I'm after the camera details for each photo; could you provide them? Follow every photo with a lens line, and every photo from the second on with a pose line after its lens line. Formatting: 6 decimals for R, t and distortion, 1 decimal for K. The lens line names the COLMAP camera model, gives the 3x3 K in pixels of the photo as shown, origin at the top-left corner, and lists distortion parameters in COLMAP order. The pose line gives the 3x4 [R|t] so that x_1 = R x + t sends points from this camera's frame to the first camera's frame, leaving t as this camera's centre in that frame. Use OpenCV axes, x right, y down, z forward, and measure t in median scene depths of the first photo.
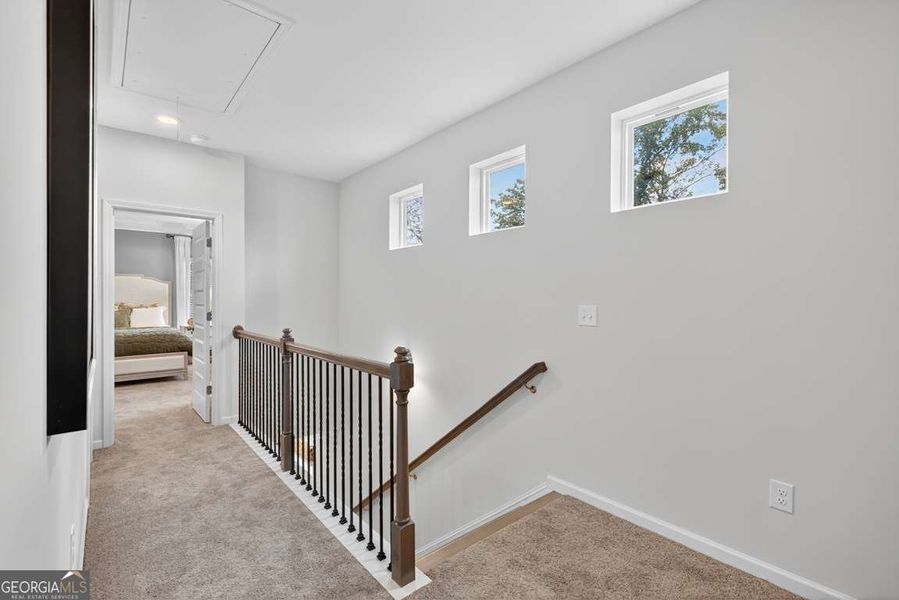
lens RADIAL K [[403.9, 0, 453.1], [0, 403.9, 299.0], [0, 0, 1]] dist [0.003297, 0.000092]
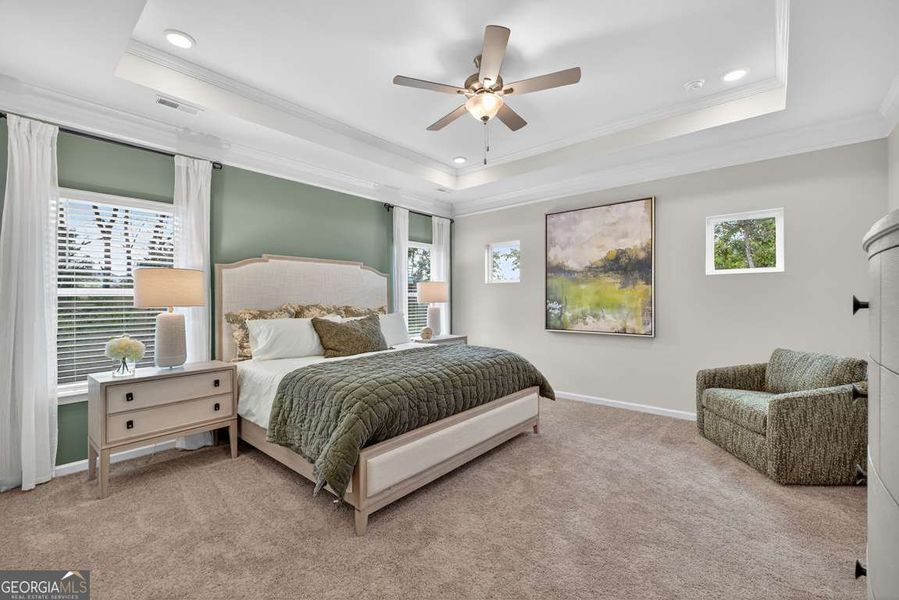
lens RADIAL K [[396.9, 0, 450.2], [0, 396.9, 294.6], [0, 0, 1]] dist [0.004493, 0.000311]
pose [[0.989324, 0.000892, 0.145732, -0.727610], [0.000404, 0.999961, -0.008865, -0.003010], [-0.145734, 0.008829, 0.989284, 0.345592]]
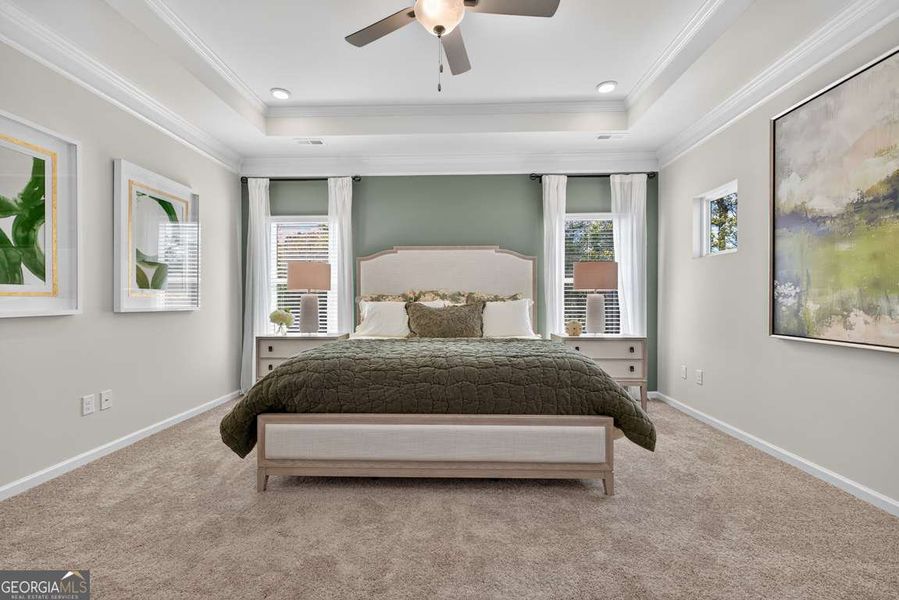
lens RADIAL K [[394.7, 0, 432.6], [0, 394.7, 299.9], [0, 0, 1]] dist [0.008674, 0.000036]
pose [[0.717432, 0.003339, -0.696621, -0.431006], [-0.001500, 0.999994, 0.003249, 0.018263], [0.696627, -0.001286, 0.717432, 0.516531]]
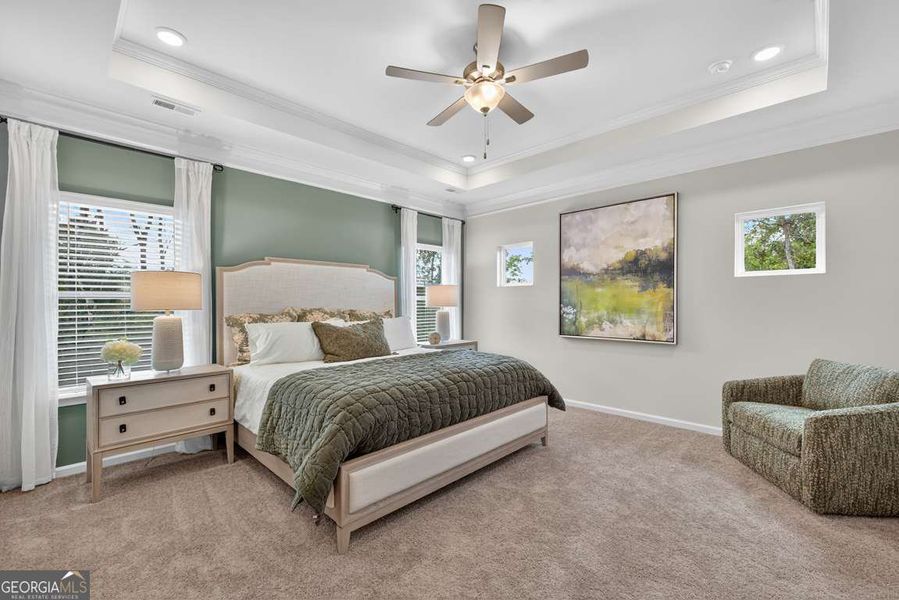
lens RADIAL K [[396.9, 0, 447.3], [0, 396.9, 300.2], [0, 0, 1]] dist [0.004819, 0.000044]
pose [[0.996886, 0.002092, 0.078824, -0.699231], [-0.001665, 0.999984, -0.005485, -0.002450], [-0.078834, 0.005337, 0.996873, 0.365406]]
